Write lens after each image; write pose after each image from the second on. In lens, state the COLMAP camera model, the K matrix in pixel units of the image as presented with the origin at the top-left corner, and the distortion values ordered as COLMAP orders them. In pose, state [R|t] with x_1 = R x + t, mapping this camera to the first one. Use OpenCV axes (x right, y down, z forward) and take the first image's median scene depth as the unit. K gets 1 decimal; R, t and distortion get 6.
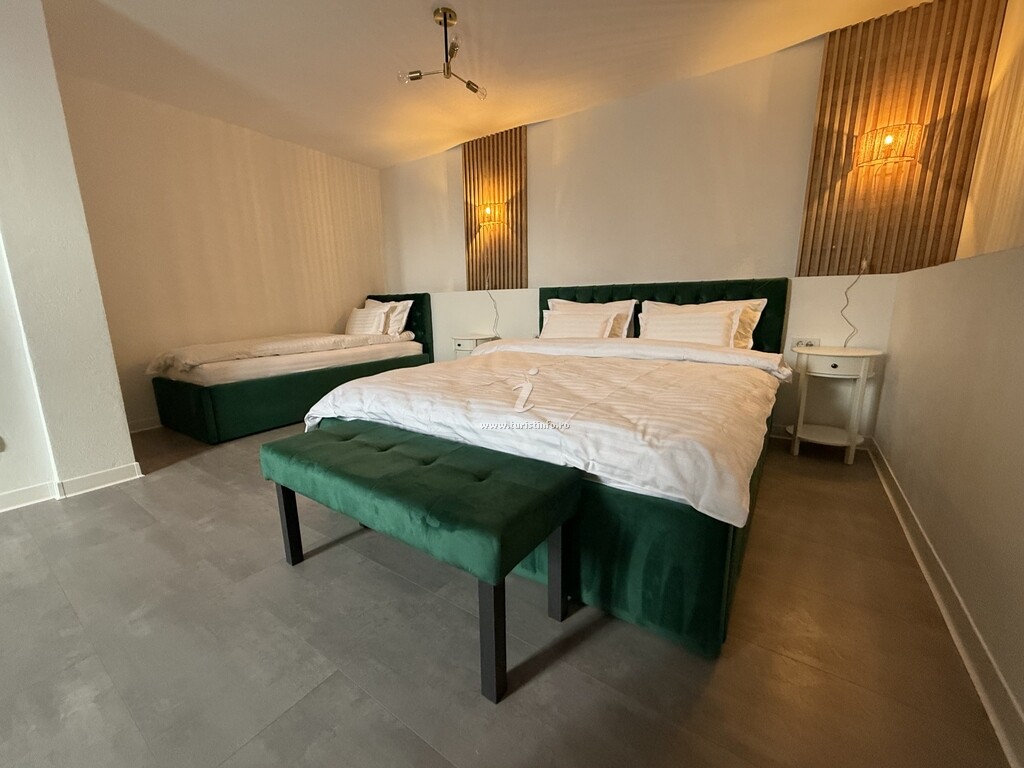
lens RADIAL K [[408.9, 0, 506.0], [0, 408.9, 386.9], [0, 0, 1]] dist [-0.000953, 0.000434]
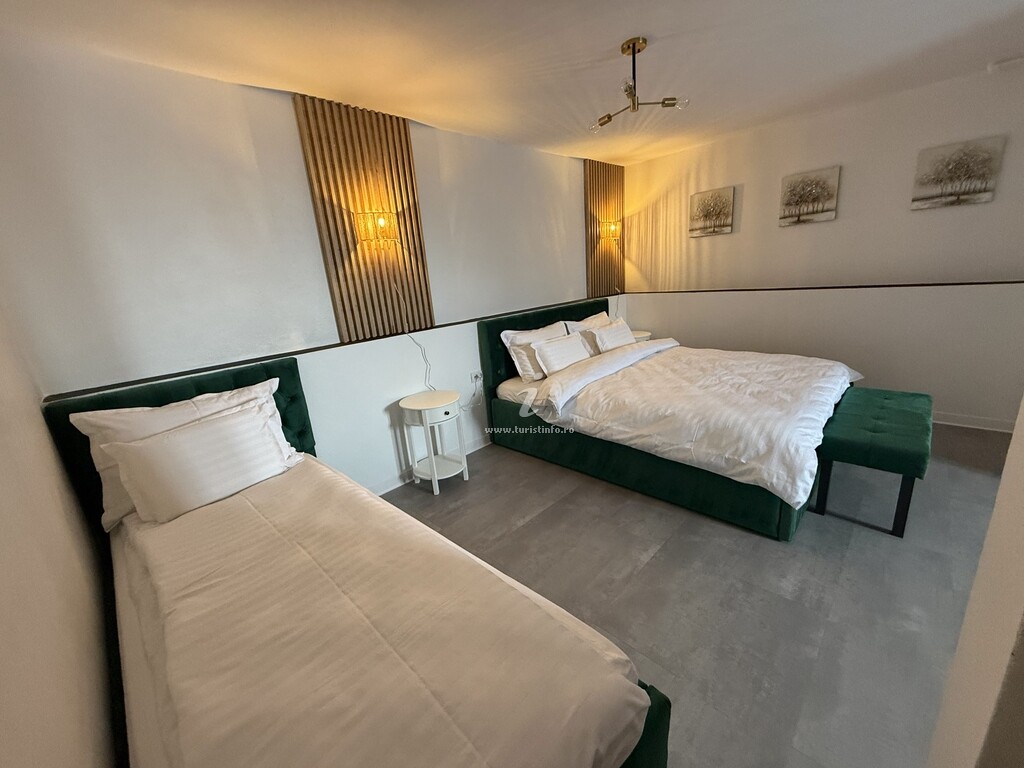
lens RADIAL K [[408.9, 0, 509.2], [0, 408.9, 388.2], [0, 0, 1]] dist [-0.000953, 0.000434]
pose [[0.174338, -0.266166, 0.948031, -0.752545], [0.271444, 0.938461, 0.213562, -0.263407], [-0.946533, 0.220106, 0.235858, 0.713624]]
